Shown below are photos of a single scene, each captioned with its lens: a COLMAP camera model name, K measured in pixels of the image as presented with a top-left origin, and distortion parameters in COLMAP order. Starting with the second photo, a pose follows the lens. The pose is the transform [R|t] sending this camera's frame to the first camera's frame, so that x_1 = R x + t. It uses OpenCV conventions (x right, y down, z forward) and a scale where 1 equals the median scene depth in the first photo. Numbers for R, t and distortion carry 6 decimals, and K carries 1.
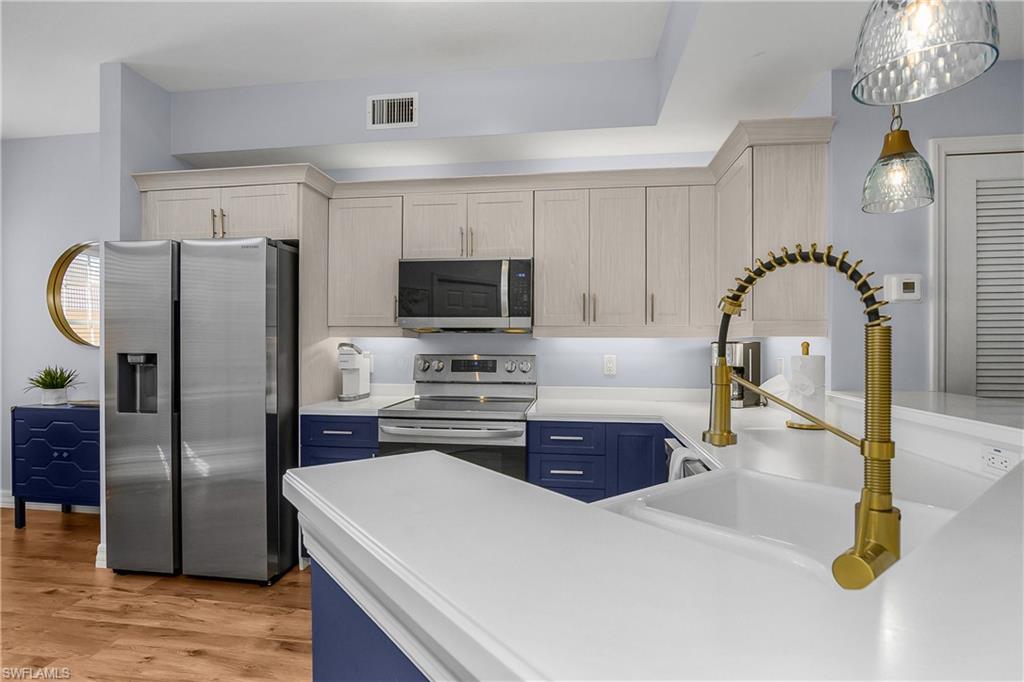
lens RADIAL K [[472.9, 0, 512.0], [0, 472.9, 341.0], [0, 0, 1]] dist [0.000649, 0.000070]
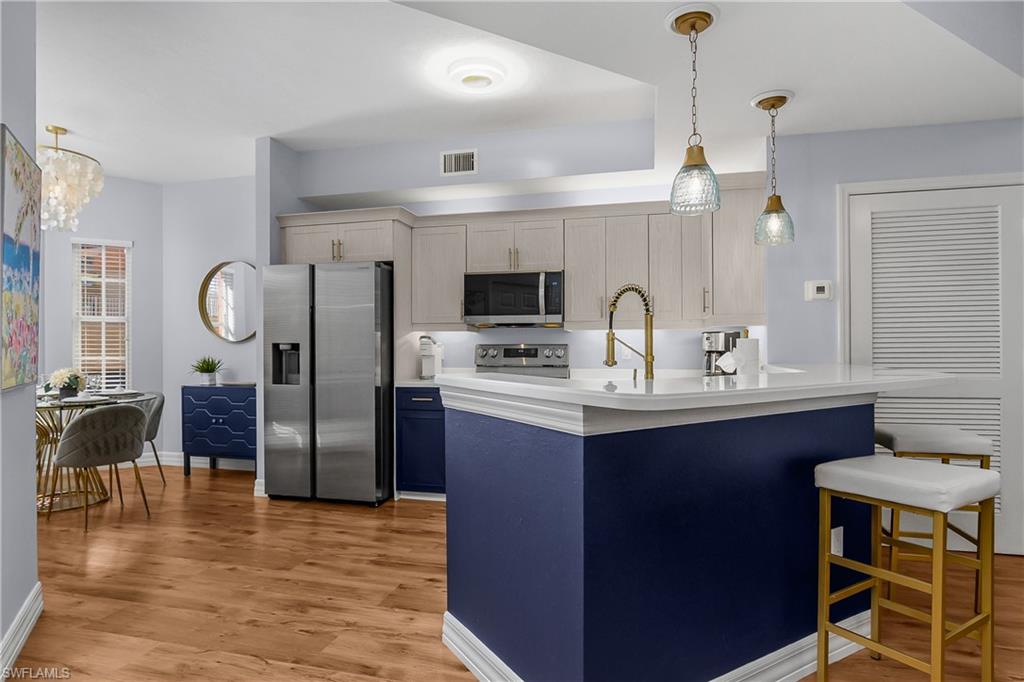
lens RADIAL K [[588.2, 0, 512.5], [0, 588.2, 355.4], [0, 0, 1]] dist [0.018220, 0.000161]
pose [[0.992335, -0.003263, -0.123532, 0.104939], [0.004862, 0.999908, 0.012644, 0.042105], [0.123480, -0.013147, 0.992260, -0.654526]]
